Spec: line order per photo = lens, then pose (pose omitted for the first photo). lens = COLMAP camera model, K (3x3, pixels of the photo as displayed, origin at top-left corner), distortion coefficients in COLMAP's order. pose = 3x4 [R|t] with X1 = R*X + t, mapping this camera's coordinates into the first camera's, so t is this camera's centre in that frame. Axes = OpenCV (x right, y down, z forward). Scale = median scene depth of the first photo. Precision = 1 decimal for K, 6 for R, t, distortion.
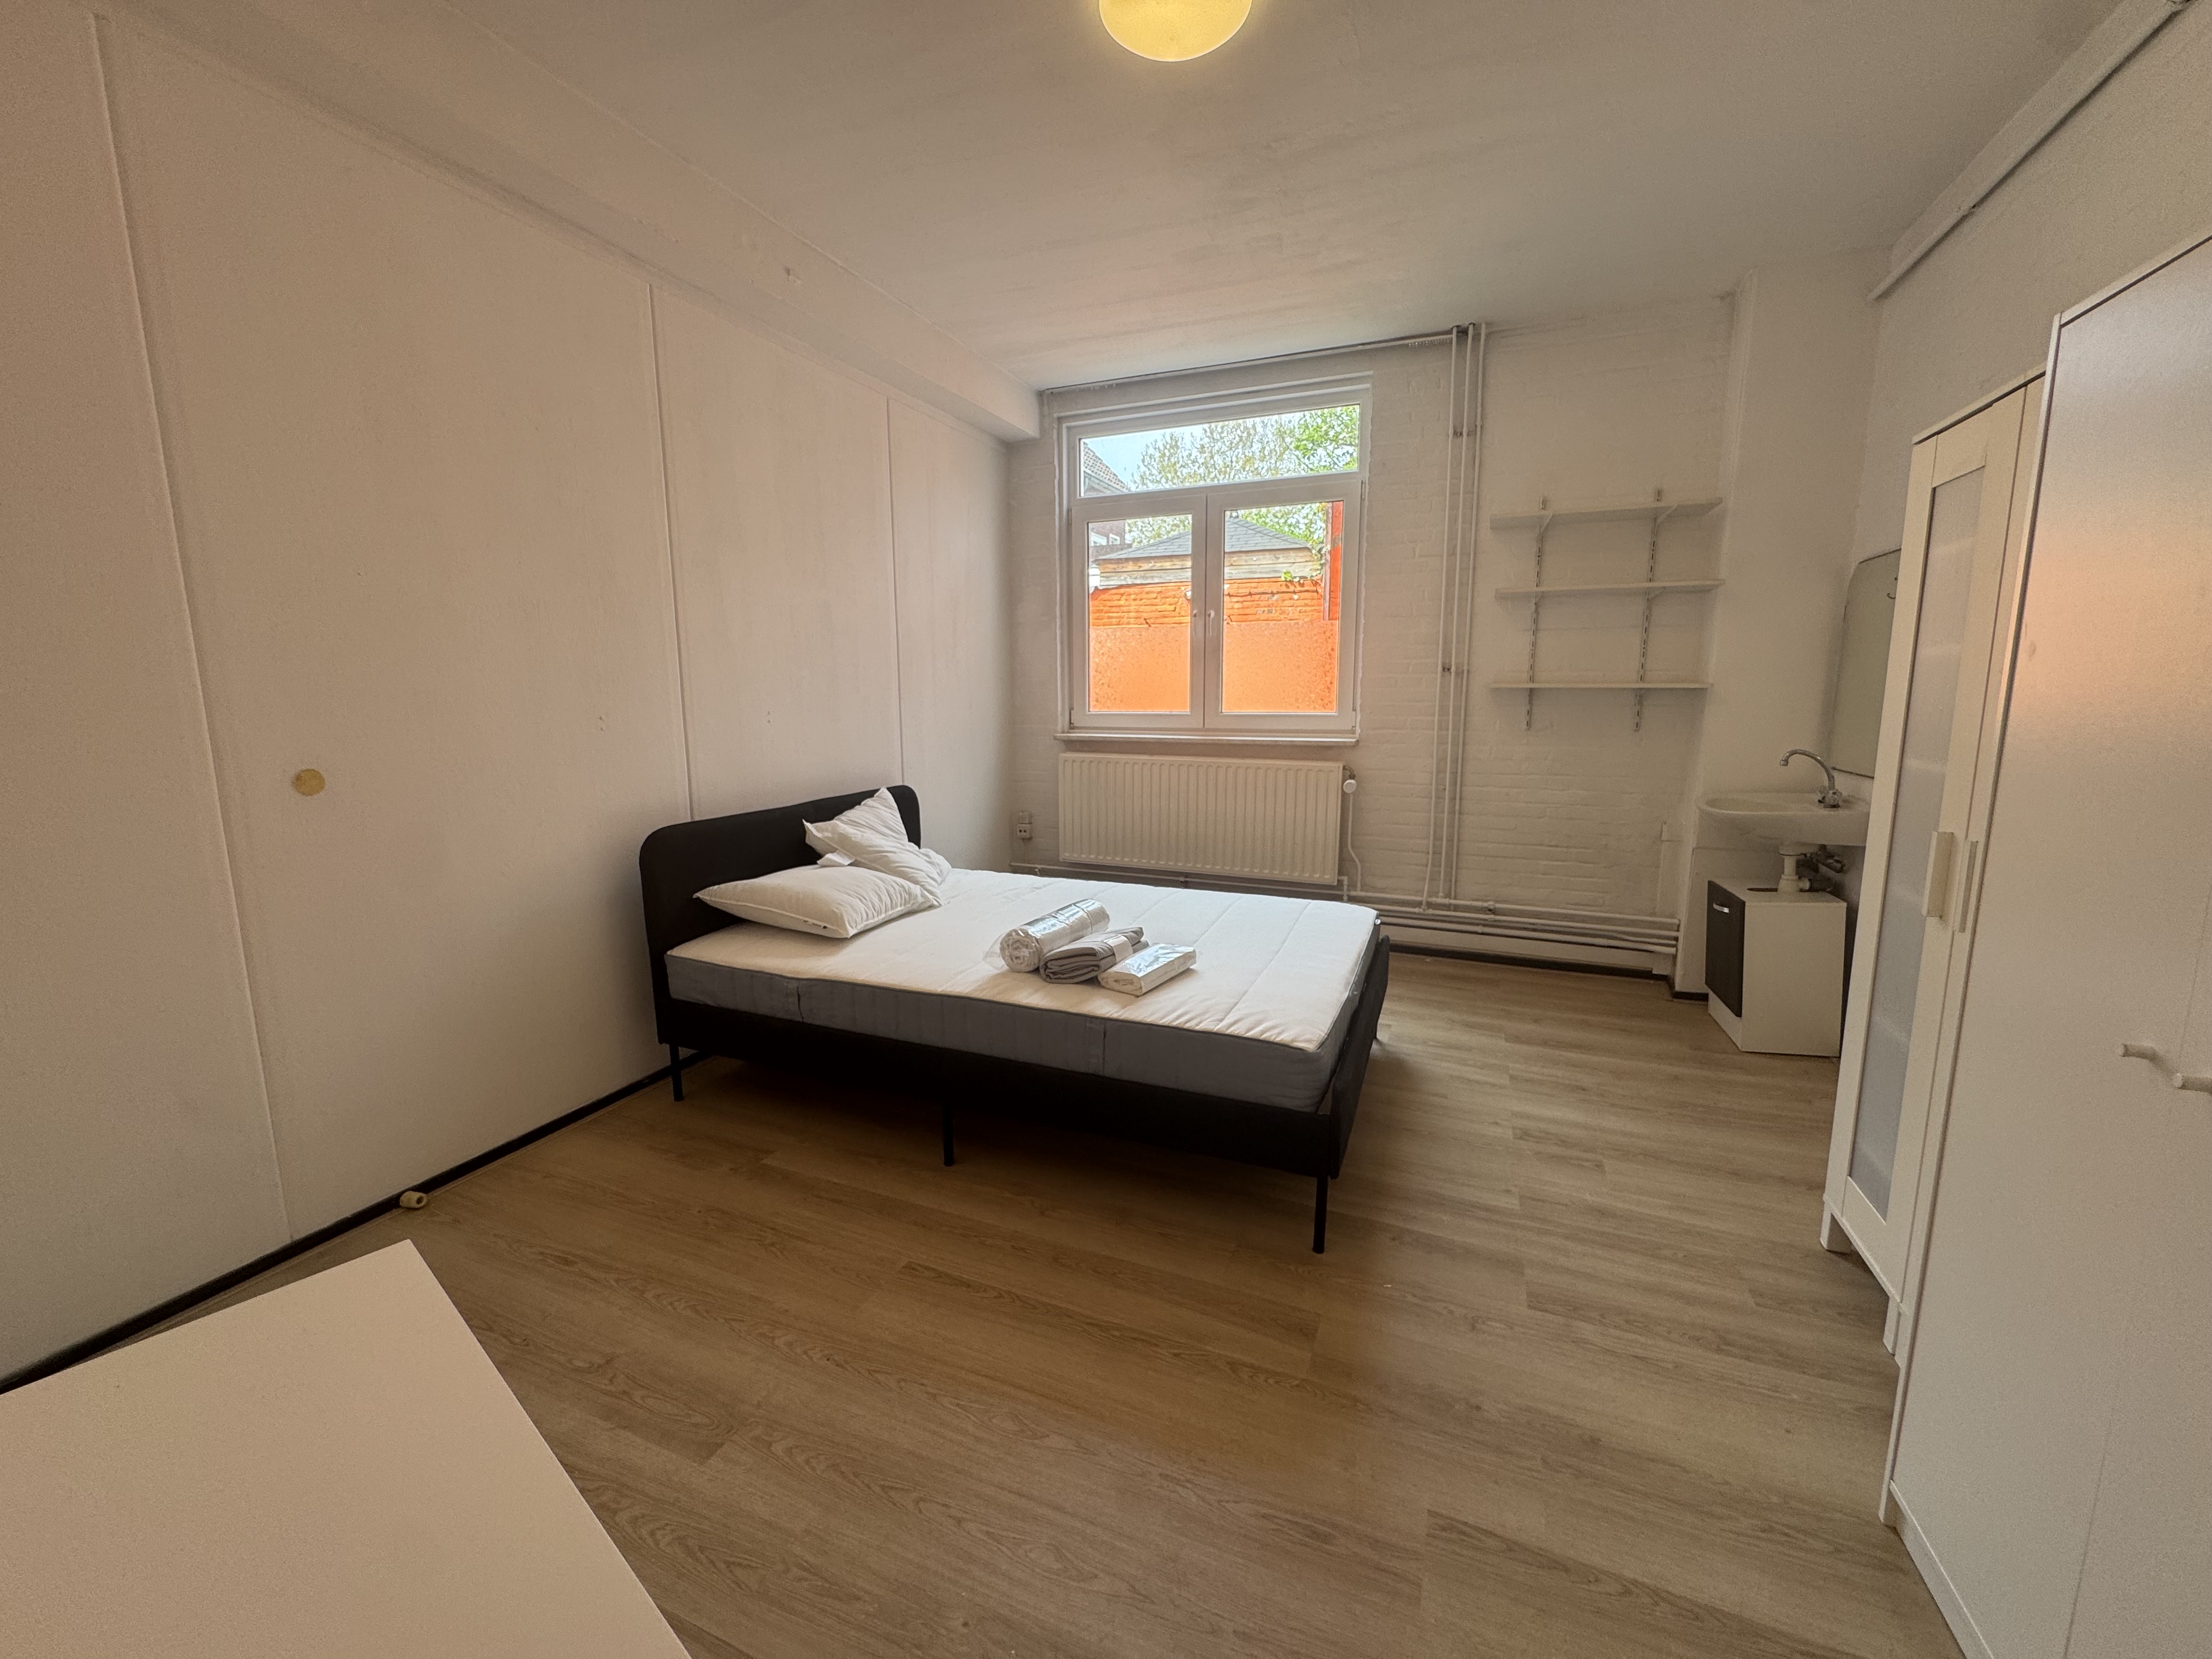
lens RADIAL K [[884.0, 0, 1104.5], [0, 884.0, 829.5], [0, 0, 1]] dist [-0.001478, -0.000100]
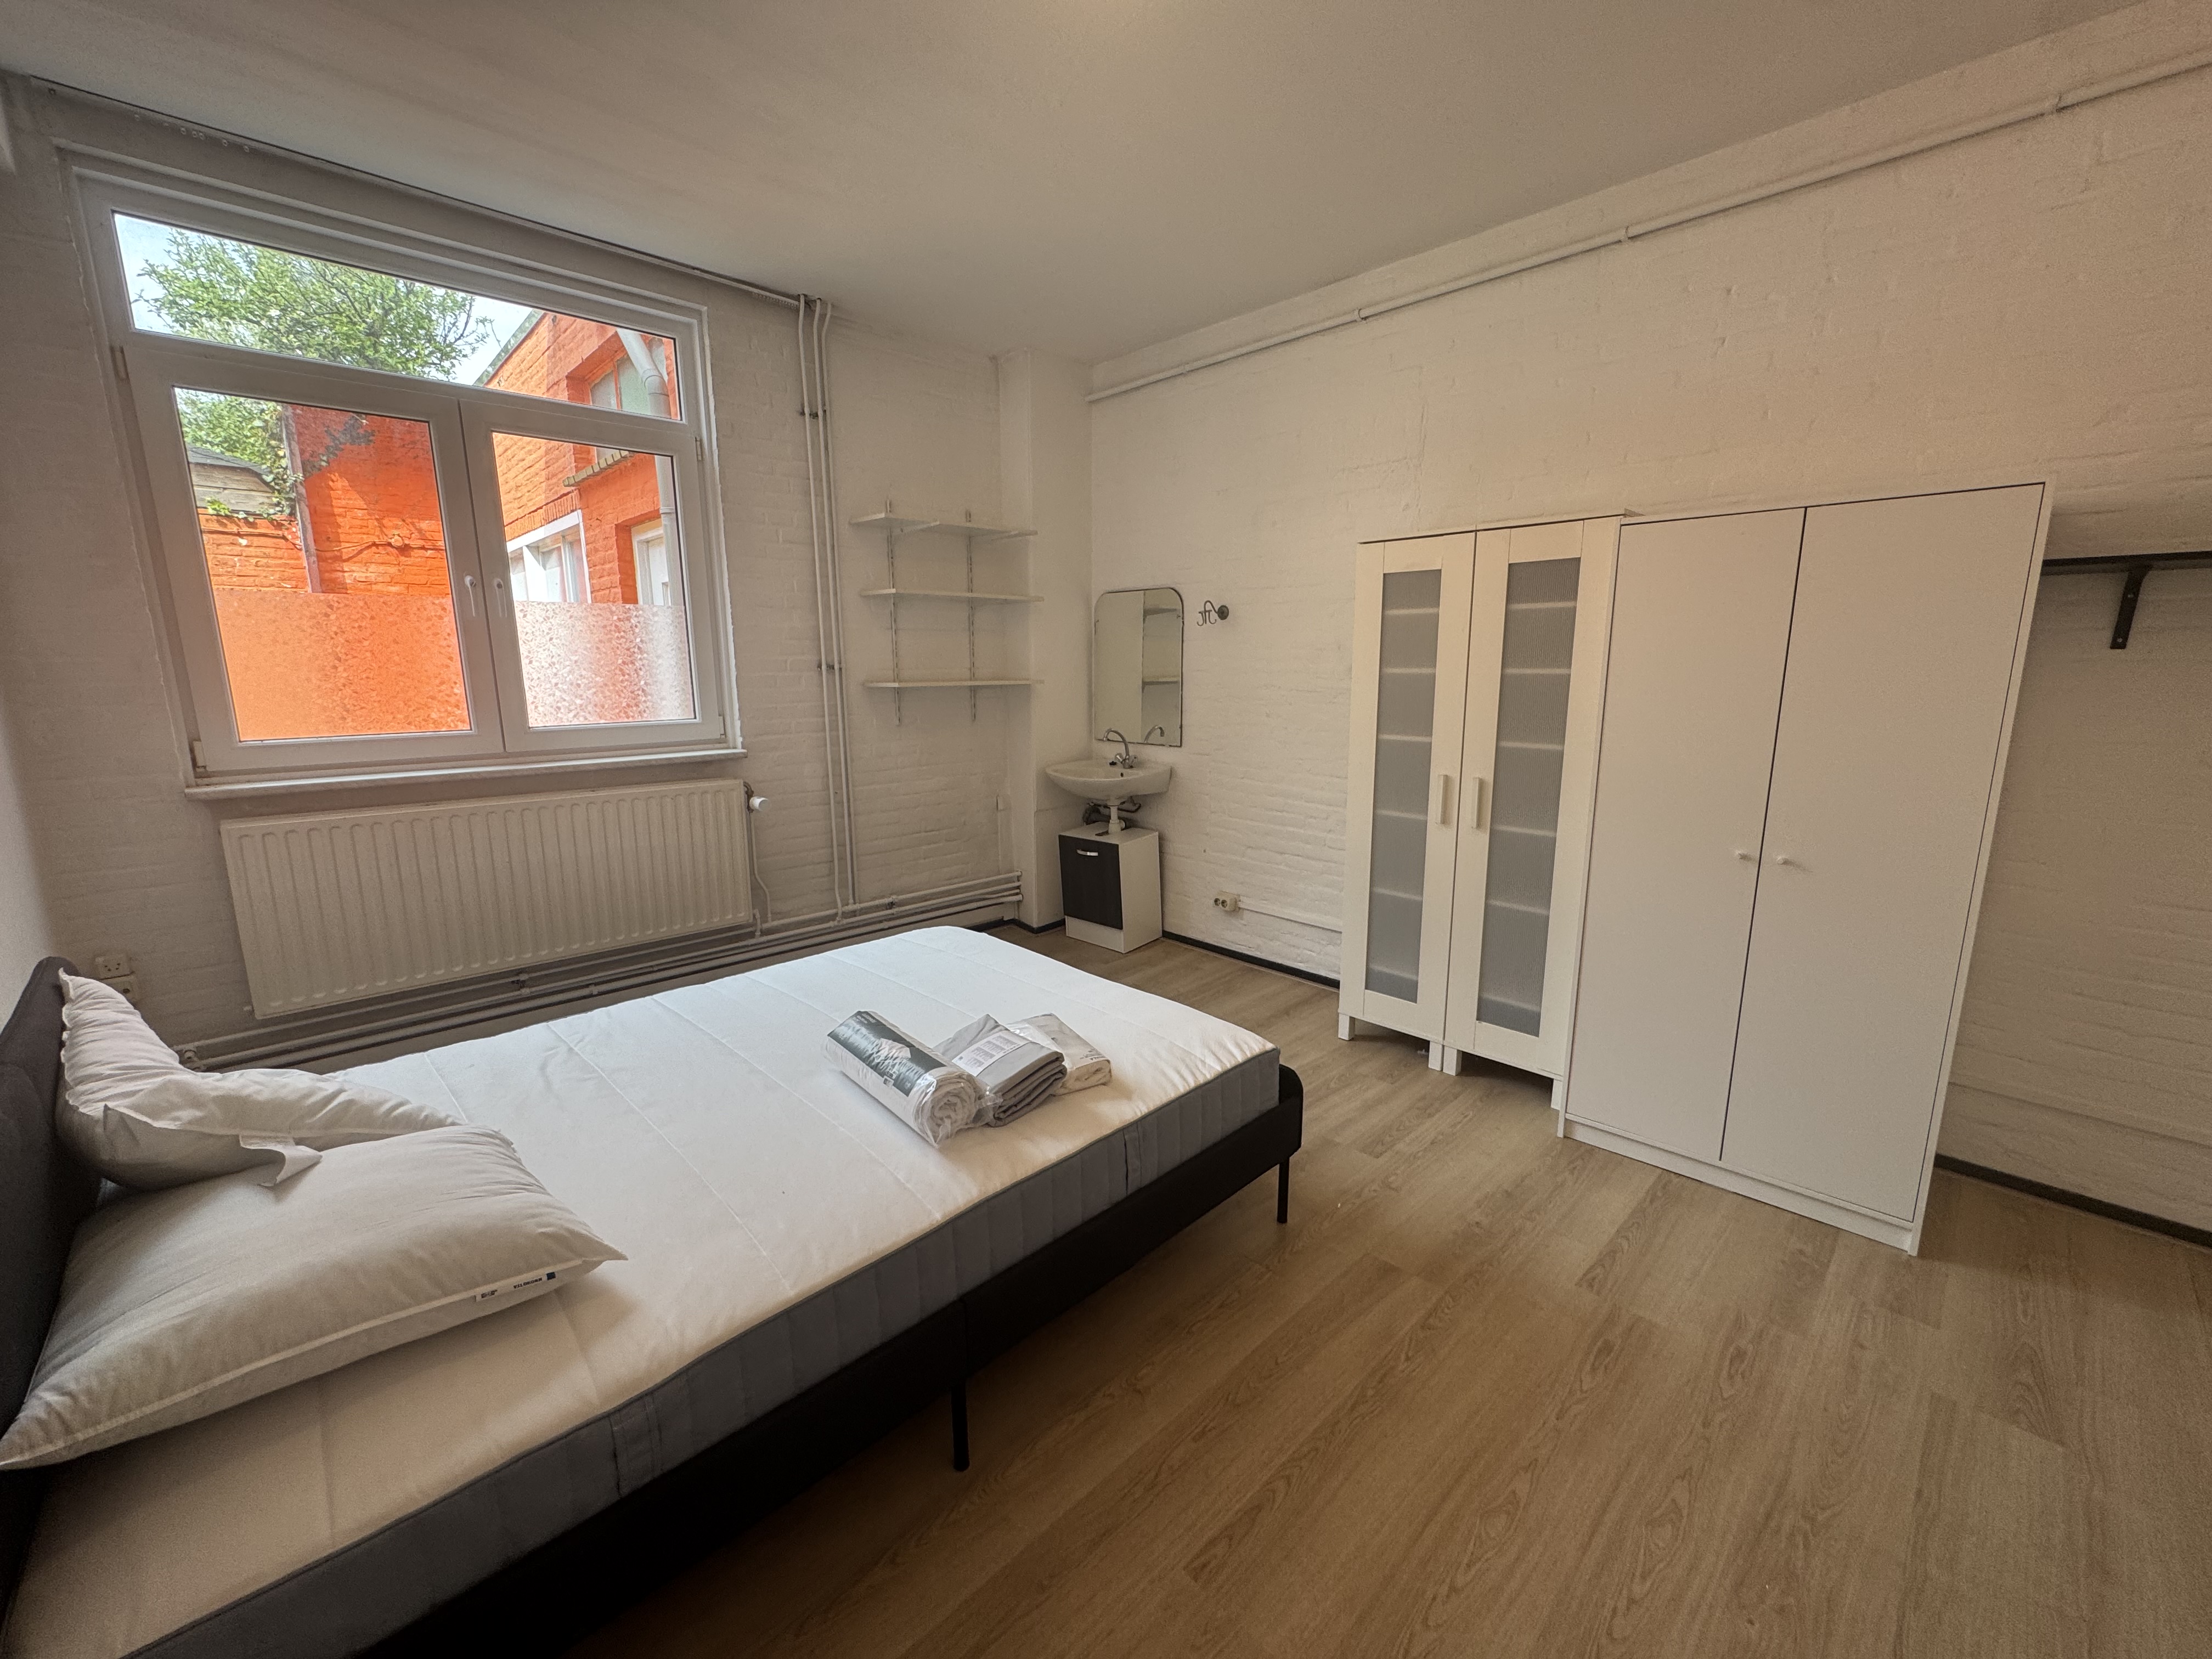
lens RADIAL K [[884.0, 0, 1104.5], [0, 884.0, 829.5], [0, 0, 1]] dist [-0.001478, -0.000100]
pose [[0.395412, -0.172362, 0.902186, -0.518983], [0.147246, 0.981427, 0.122966, -0.115066], [-0.906624, 0.084222, 0.413448, 0.489596]]
